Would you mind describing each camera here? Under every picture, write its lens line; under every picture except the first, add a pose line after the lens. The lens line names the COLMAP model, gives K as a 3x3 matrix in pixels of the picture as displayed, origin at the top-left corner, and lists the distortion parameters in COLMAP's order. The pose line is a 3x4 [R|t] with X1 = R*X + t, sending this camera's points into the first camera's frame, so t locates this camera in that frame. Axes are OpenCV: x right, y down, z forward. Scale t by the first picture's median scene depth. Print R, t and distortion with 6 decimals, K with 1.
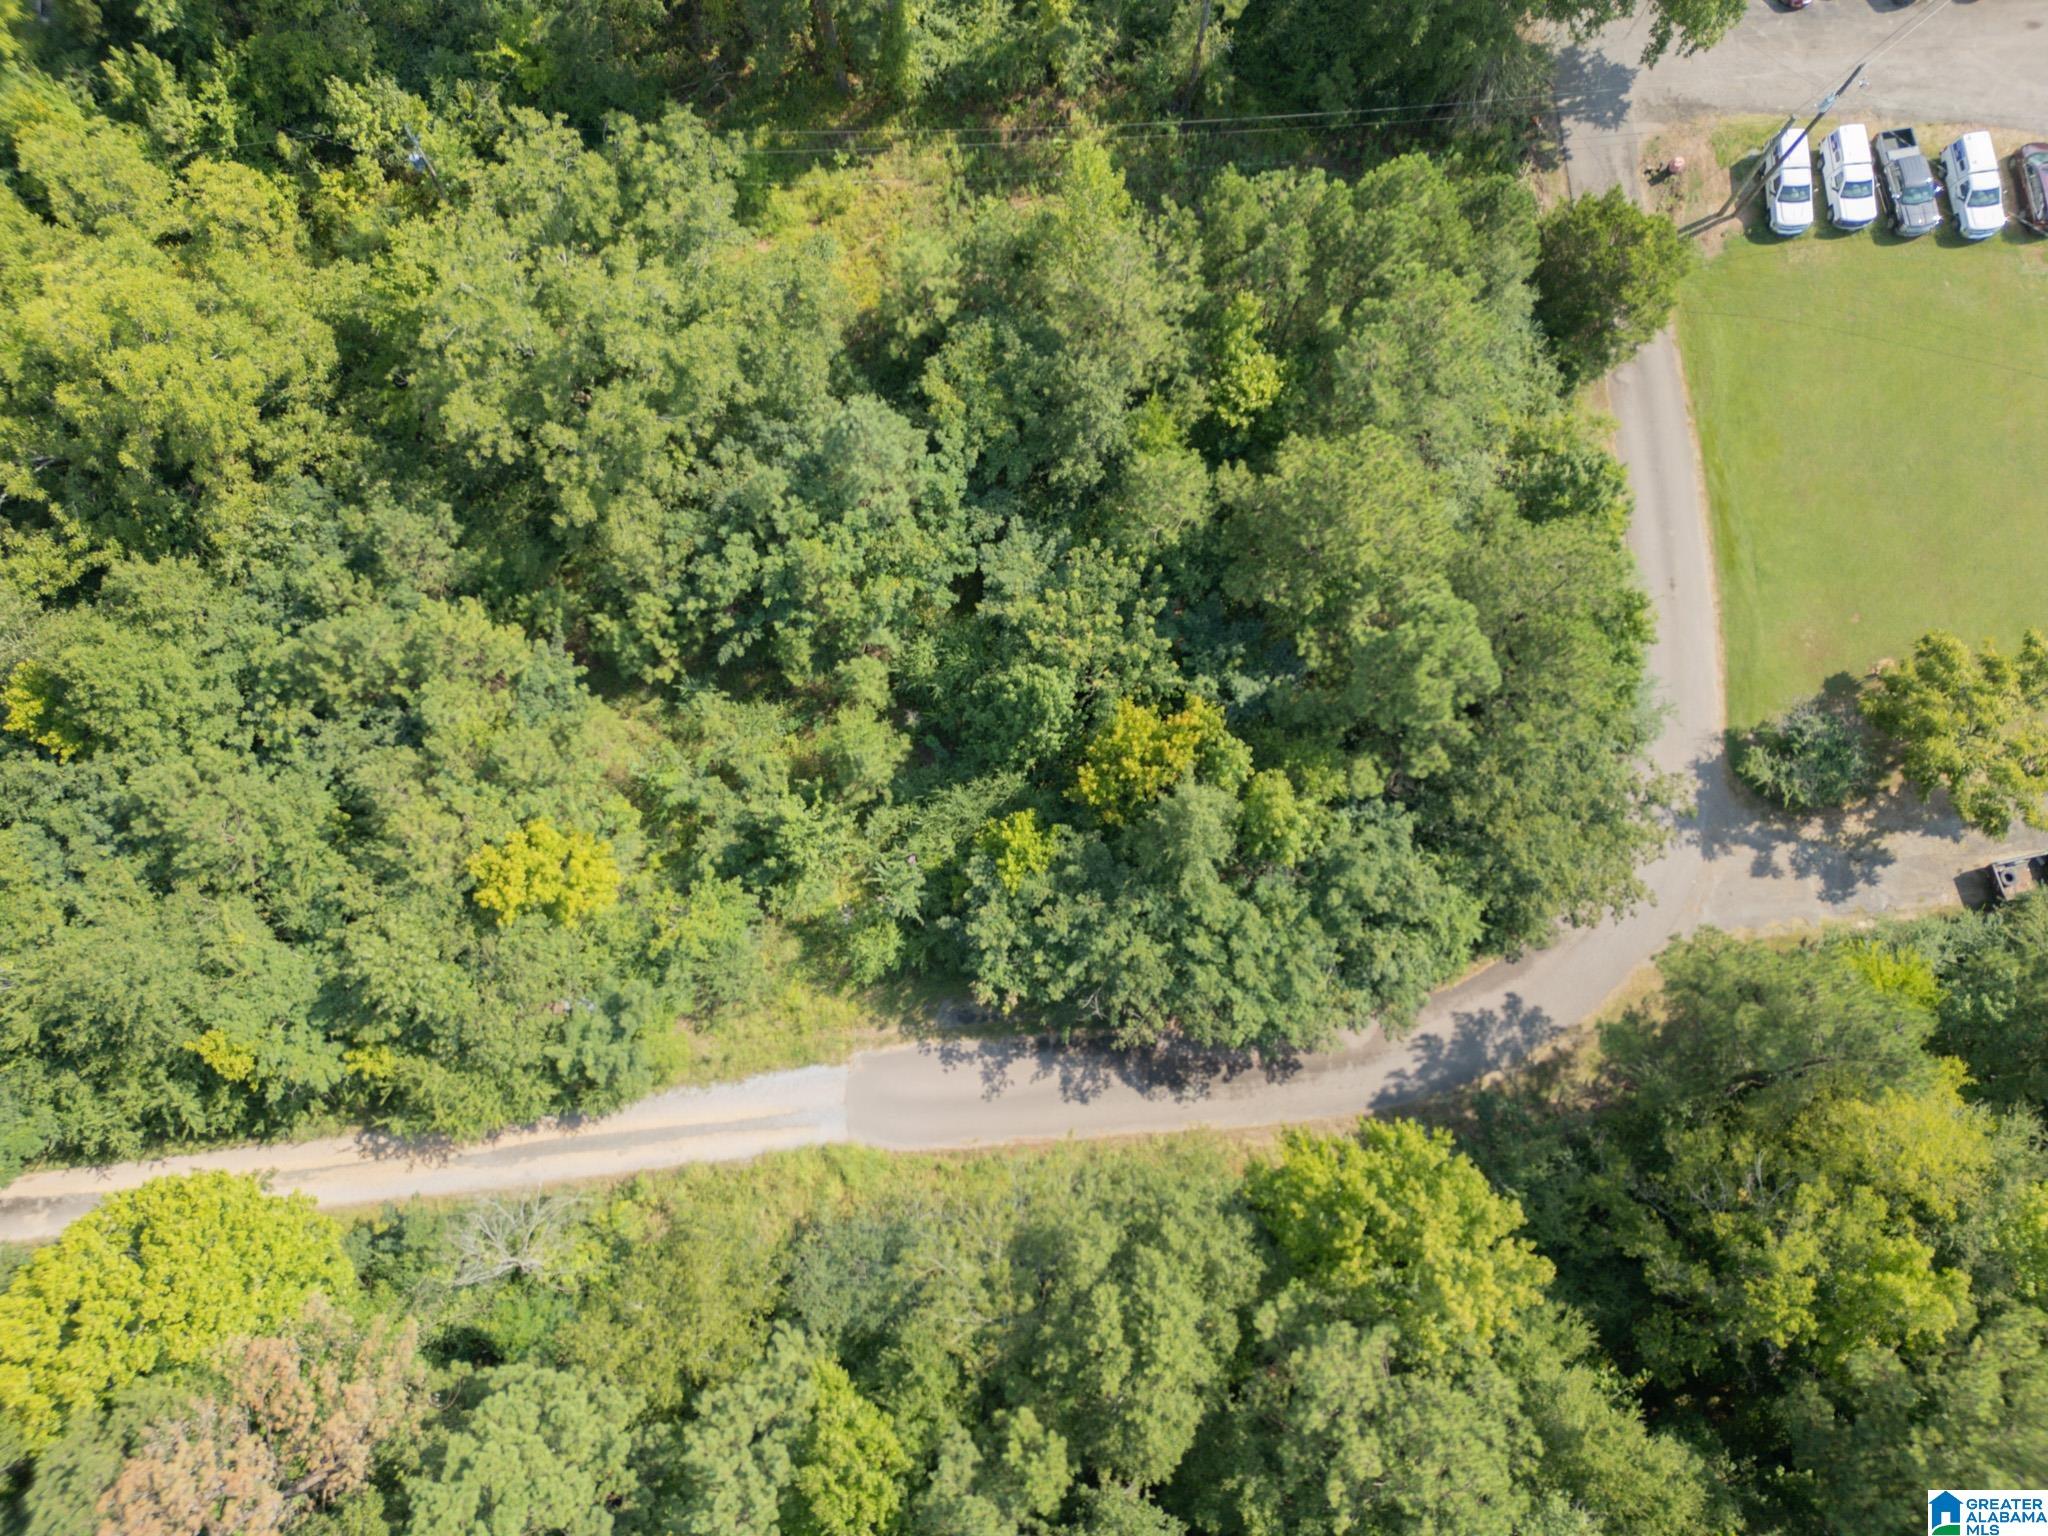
lens RADIAL K [[1417.1, 0, 1023.6], [0, 1417.1, 769.0], [0, 0, 1]] dist [0.079975, -0.080093]
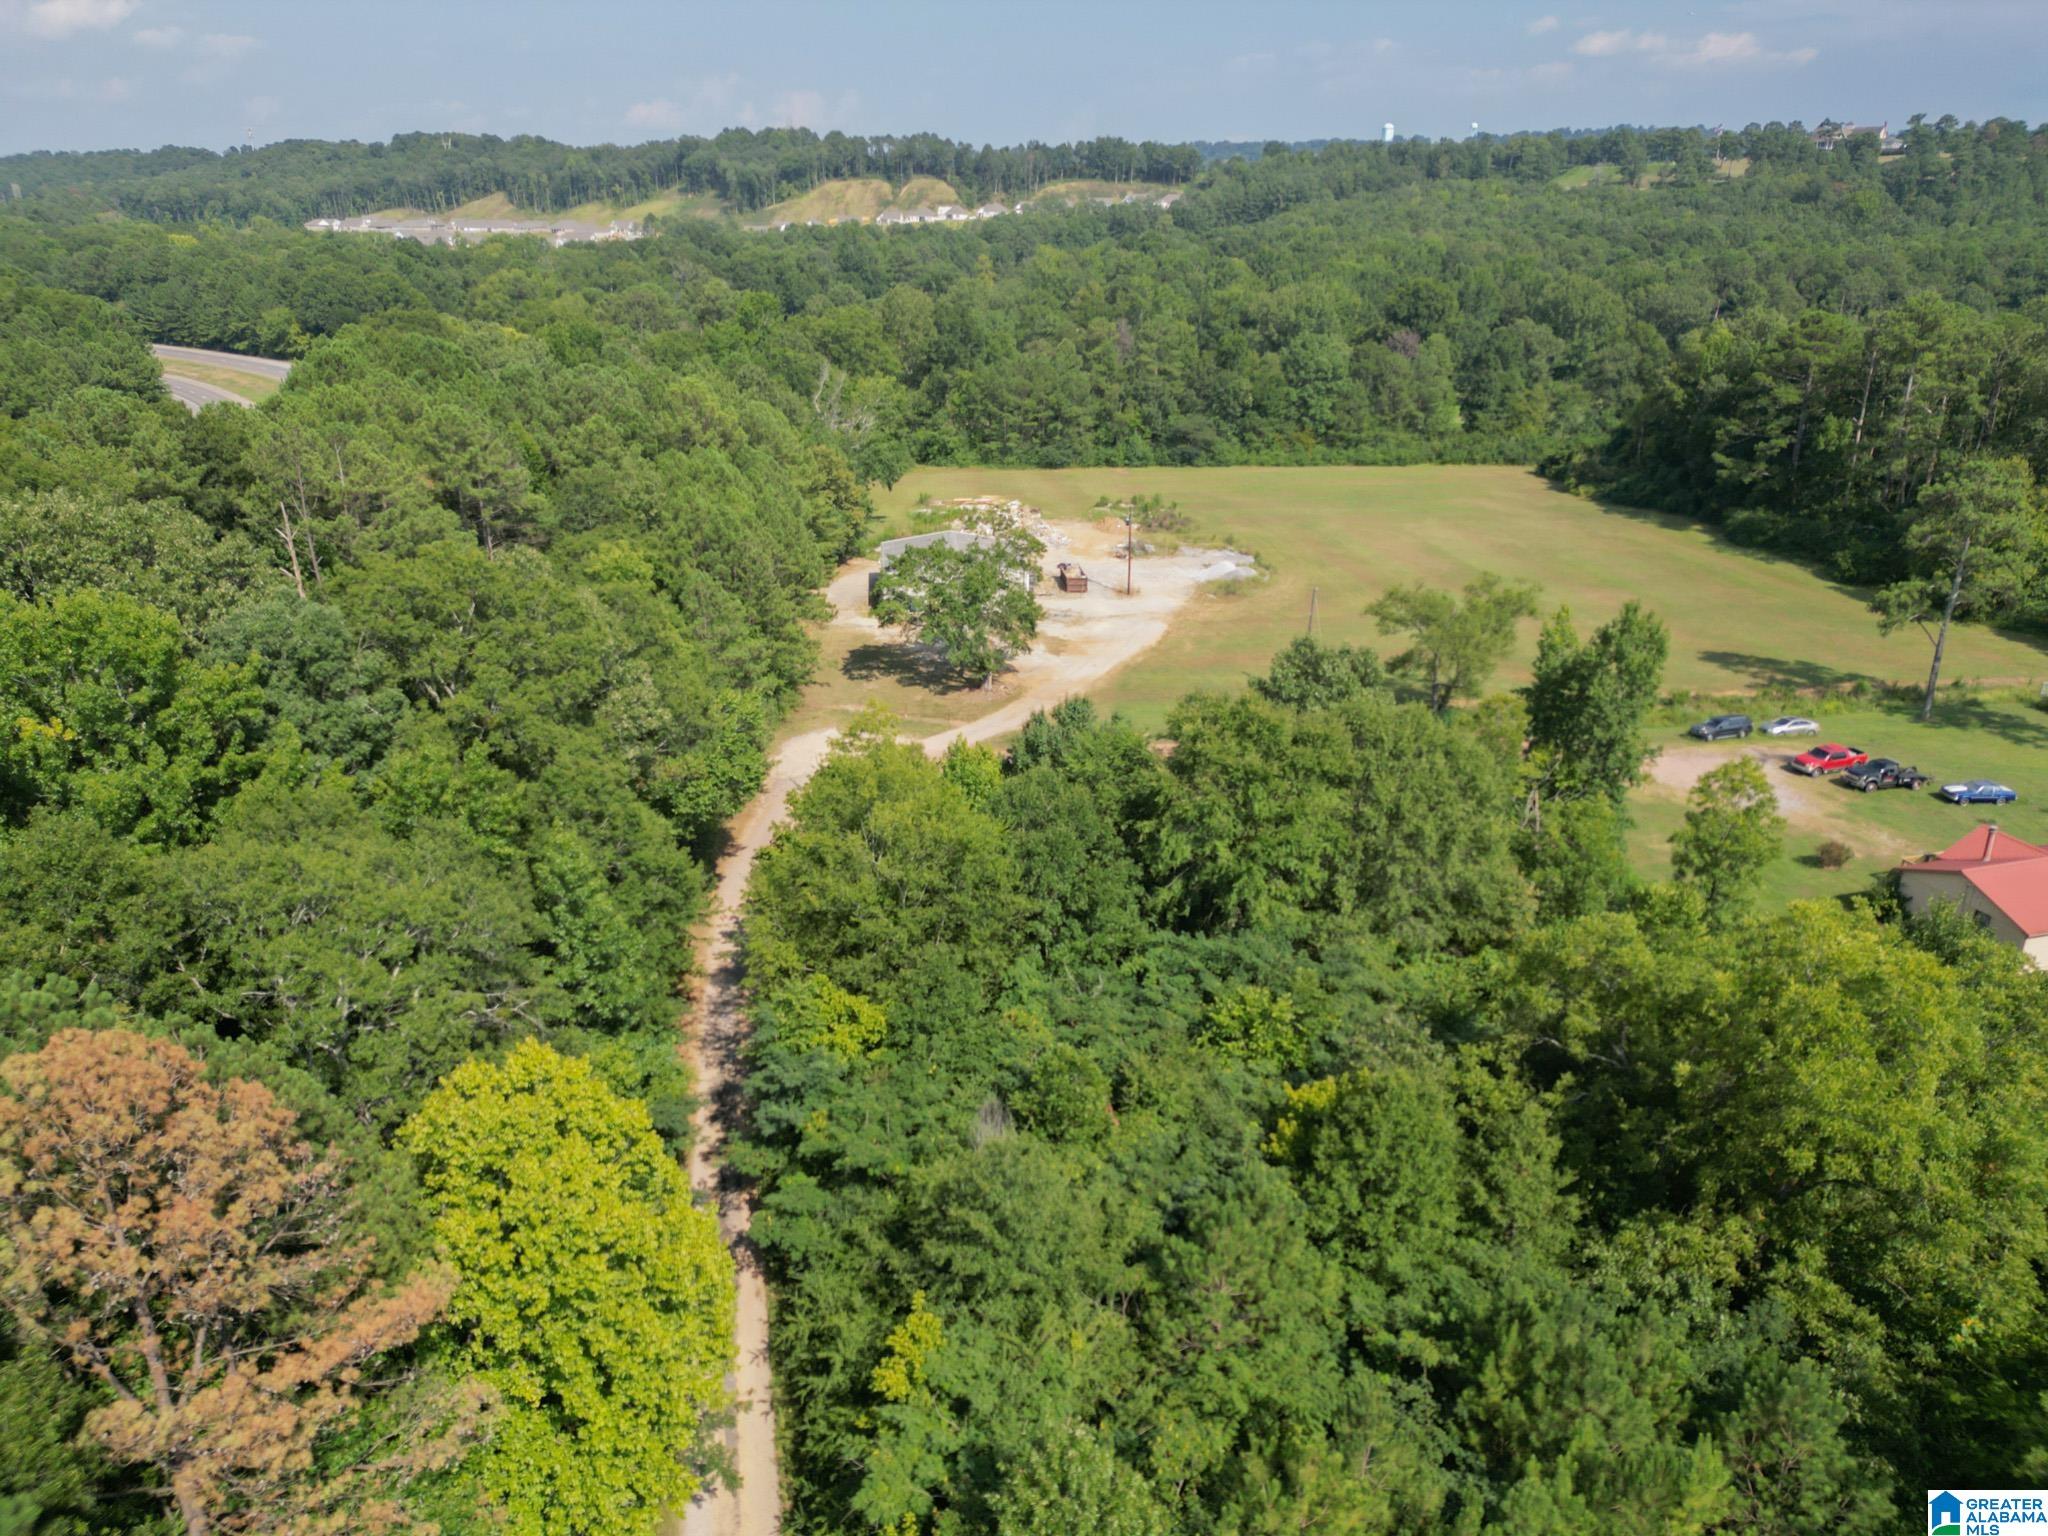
lens RADIAL K [[1417.1, 0, 1023.6], [0, 1417.1, 769.0], [0, 0, 1]] dist [0.079975, -0.080093]
pose [[0.100301, 0.346713, -0.932593, -0.015200], [-0.973861, 0.226206, -0.020642, 0.092475], [0.203801, 0.910286, 0.360339, 0.496935]]
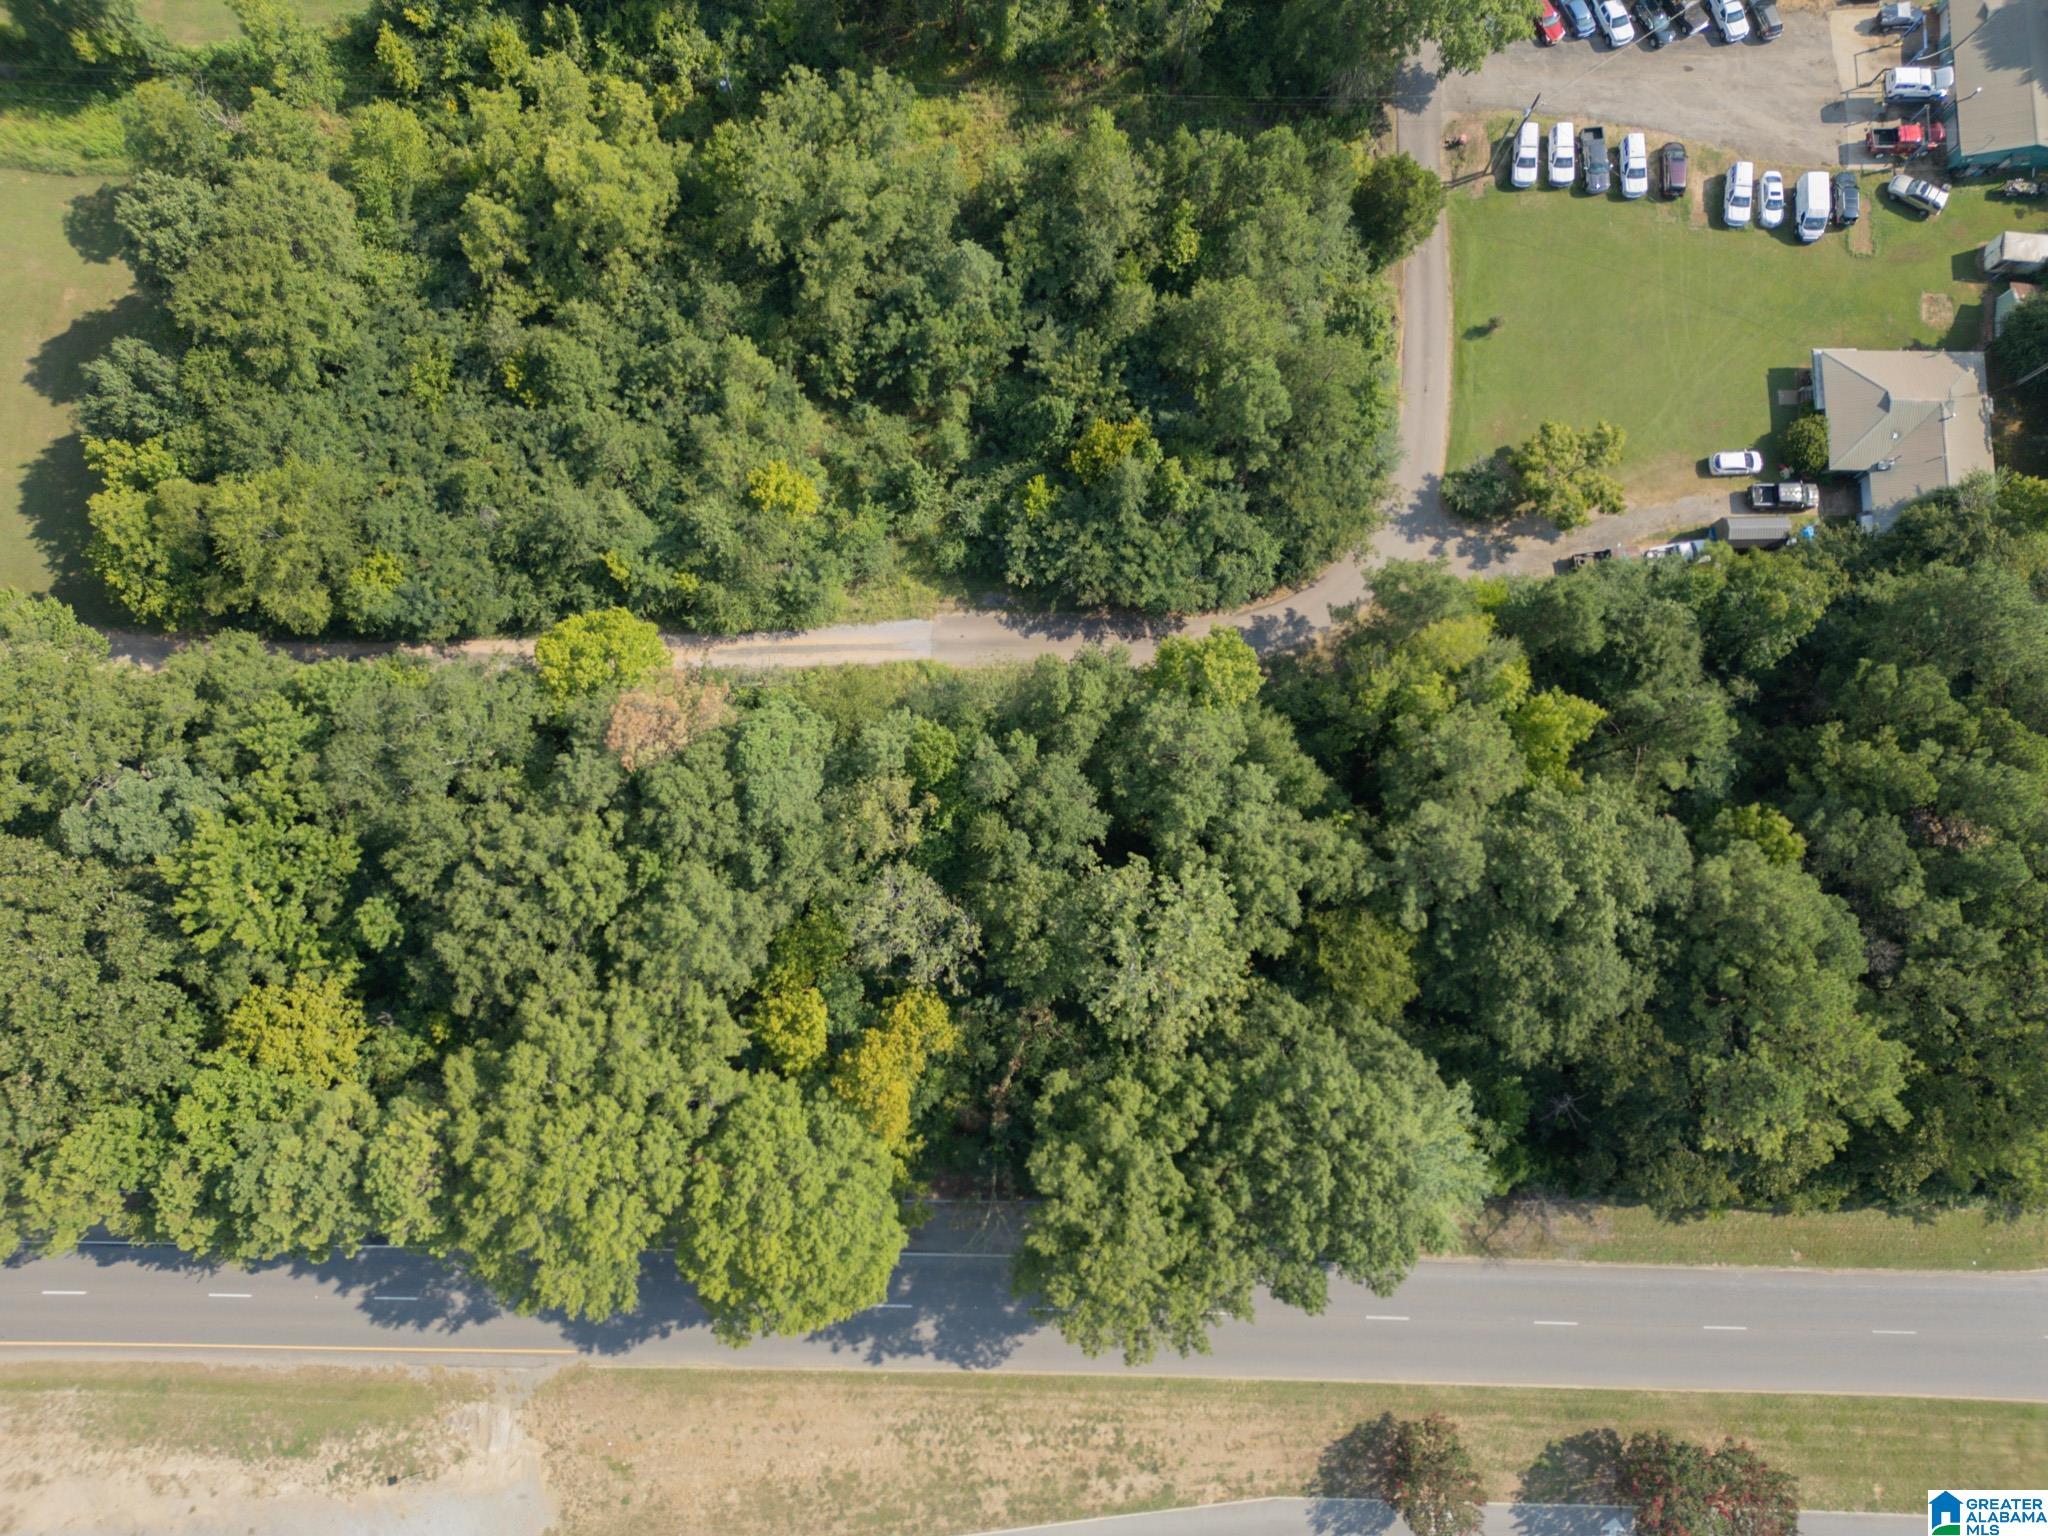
lens RADIAL K [[1417.3, 0, 1024.0], [0, 1417.3, 768.0], [0, 0, 1]] dist [0.071213, -0.070130]
pose [[0.996775, 0.079454, -0.011245, 0.029774], [-0.078566, 0.994803, 0.064771, 0.287694], [0.016333, -0.063679, 0.997837, -0.867153]]
